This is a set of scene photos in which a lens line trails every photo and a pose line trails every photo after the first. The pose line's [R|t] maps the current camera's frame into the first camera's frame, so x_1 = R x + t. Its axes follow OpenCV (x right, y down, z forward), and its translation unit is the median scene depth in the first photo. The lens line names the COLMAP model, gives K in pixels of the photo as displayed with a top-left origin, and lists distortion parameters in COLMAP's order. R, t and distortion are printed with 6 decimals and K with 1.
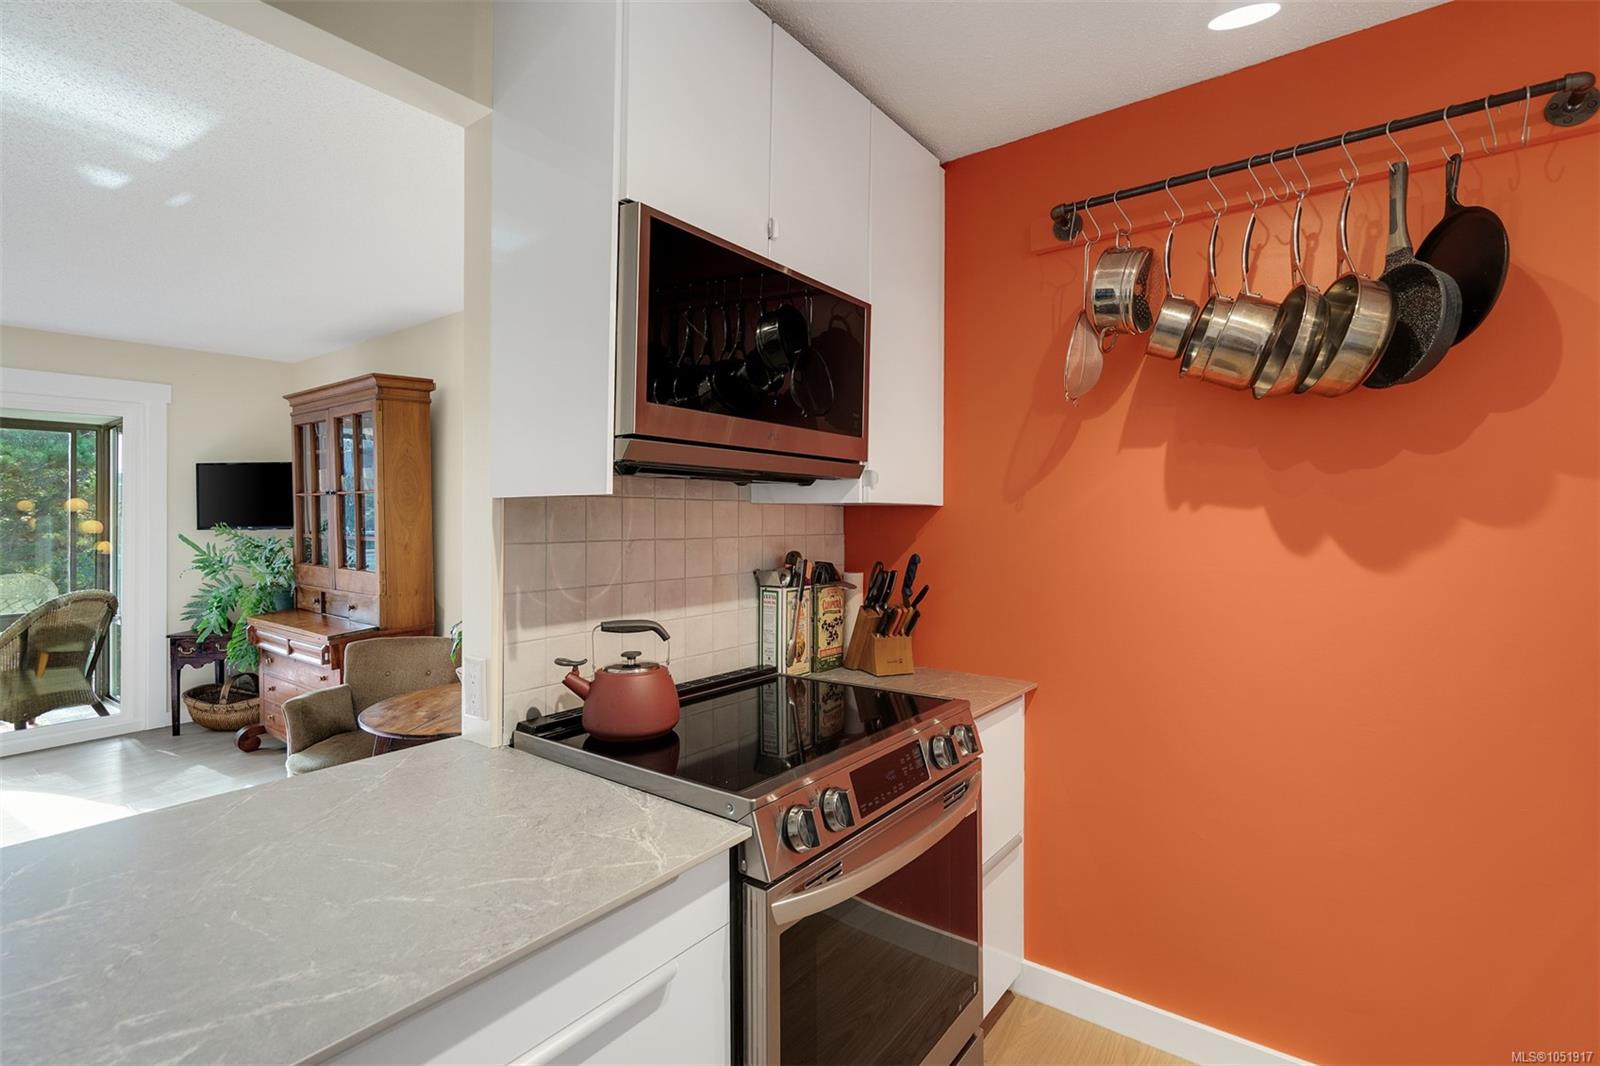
lens RADIAL K [[741.3, 0, 804.7], [0, 741.3, 509.8], [0, 0, 1]] dist [-0.006464, 0.000324]
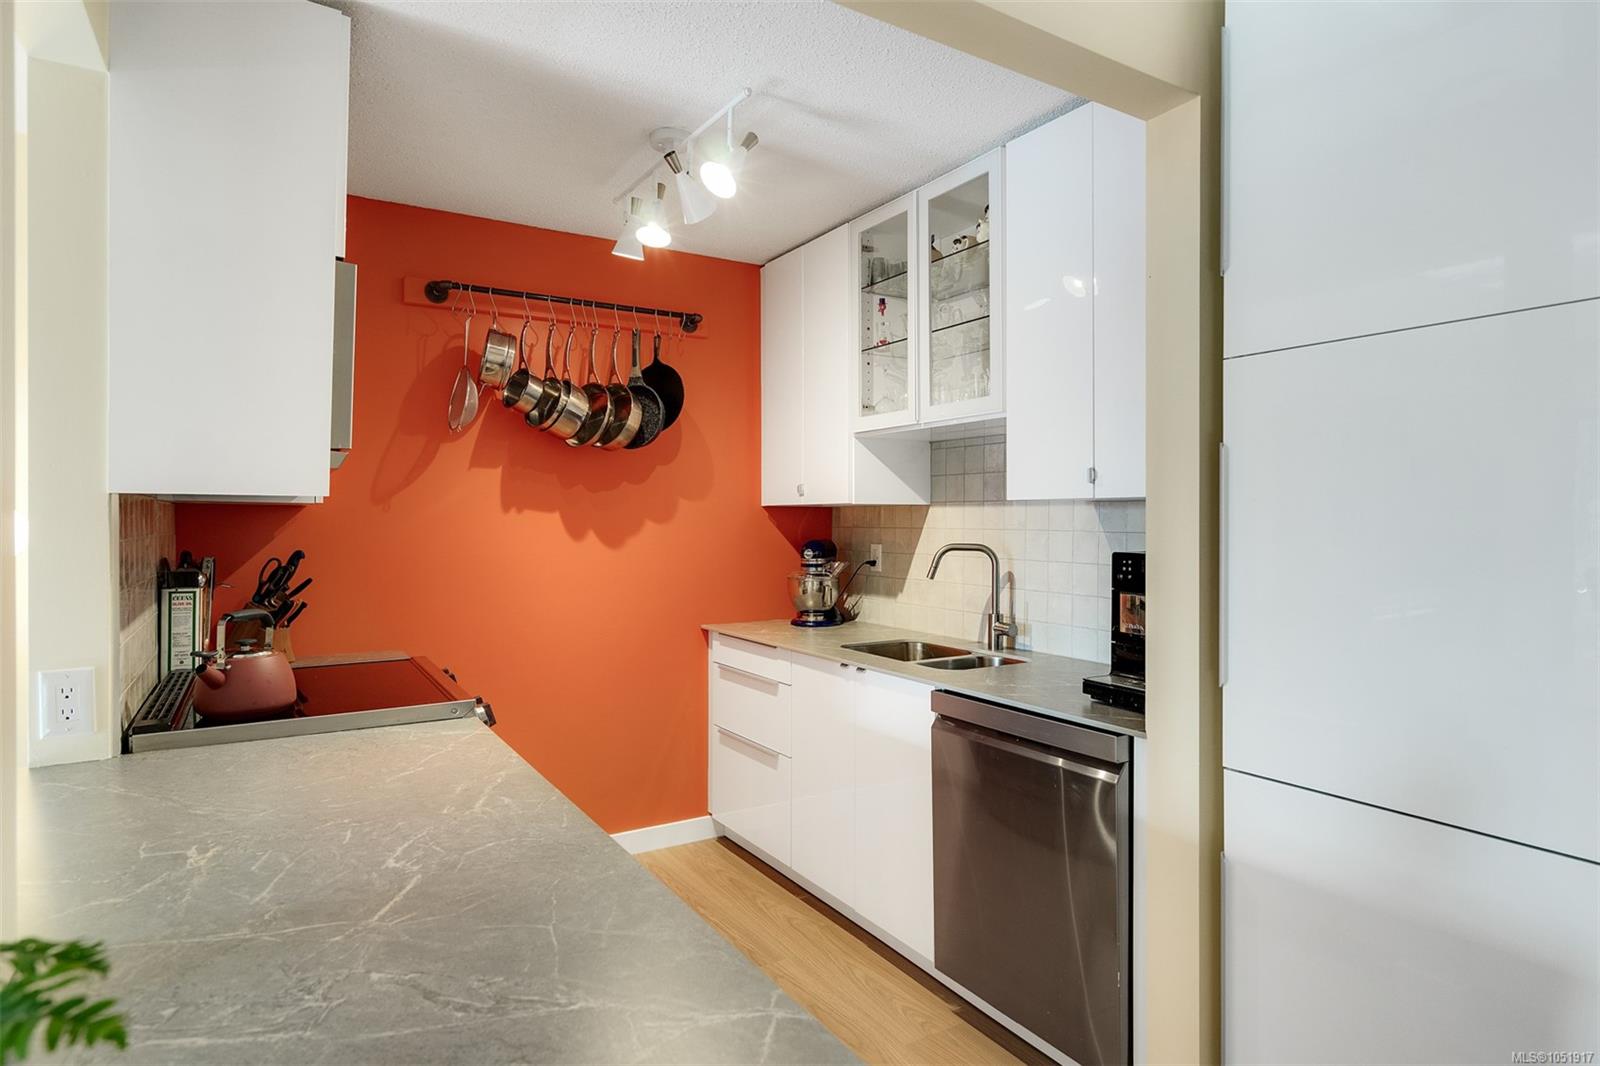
lens RADIAL K [[875.0, 0, 819.1], [0, 875.0, 513.8], [0, 0, 1]] dist [0.000174, -0.000421]
pose [[0.353668, 0.010221, 0.935315, -1.055096], [-0.015646, 0.999865, -0.005011, 0.001722], [-0.935240, -0.012861, 0.353780, -0.215808]]
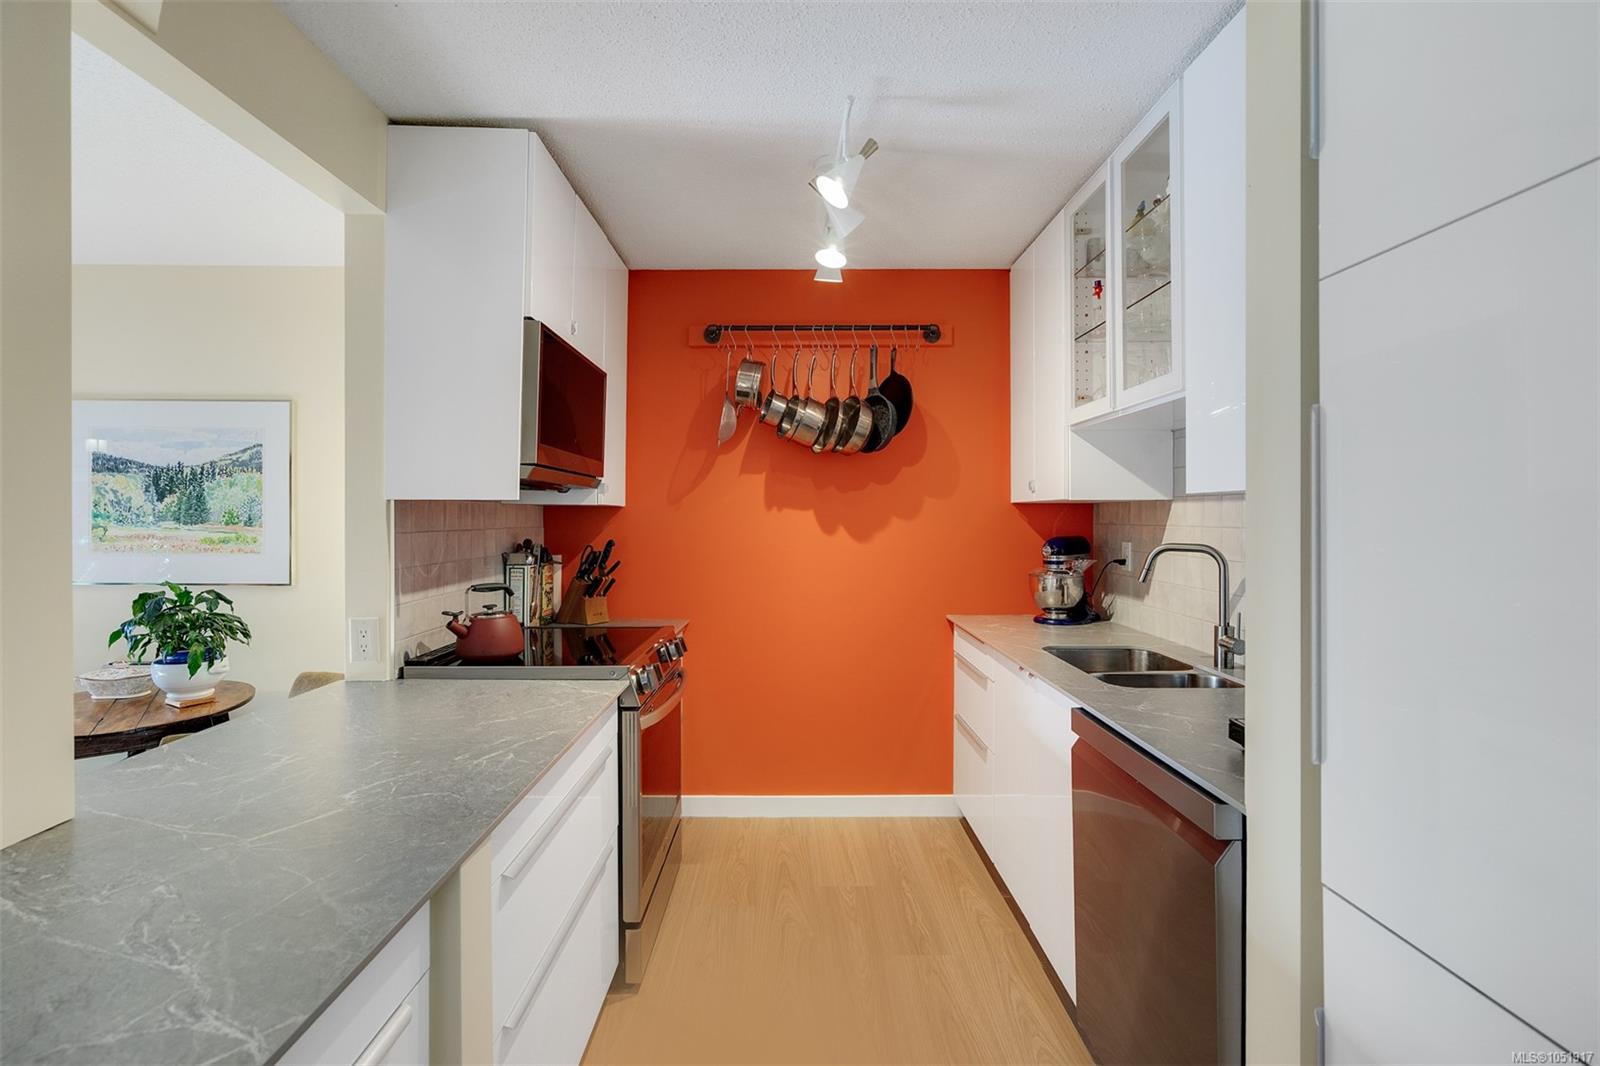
lens RADIAL K [[741.3, 0, 804.7], [0, 741.3, 509.8], [0, 0, 1]] dist [-0.006464, 0.000324]
pose [[0.790941, 0.008032, 0.611840, -0.598440], [-0.011287, 0.999935, 0.001464, -0.006425], [-0.611788, -0.008063, 0.790980, -0.516543]]
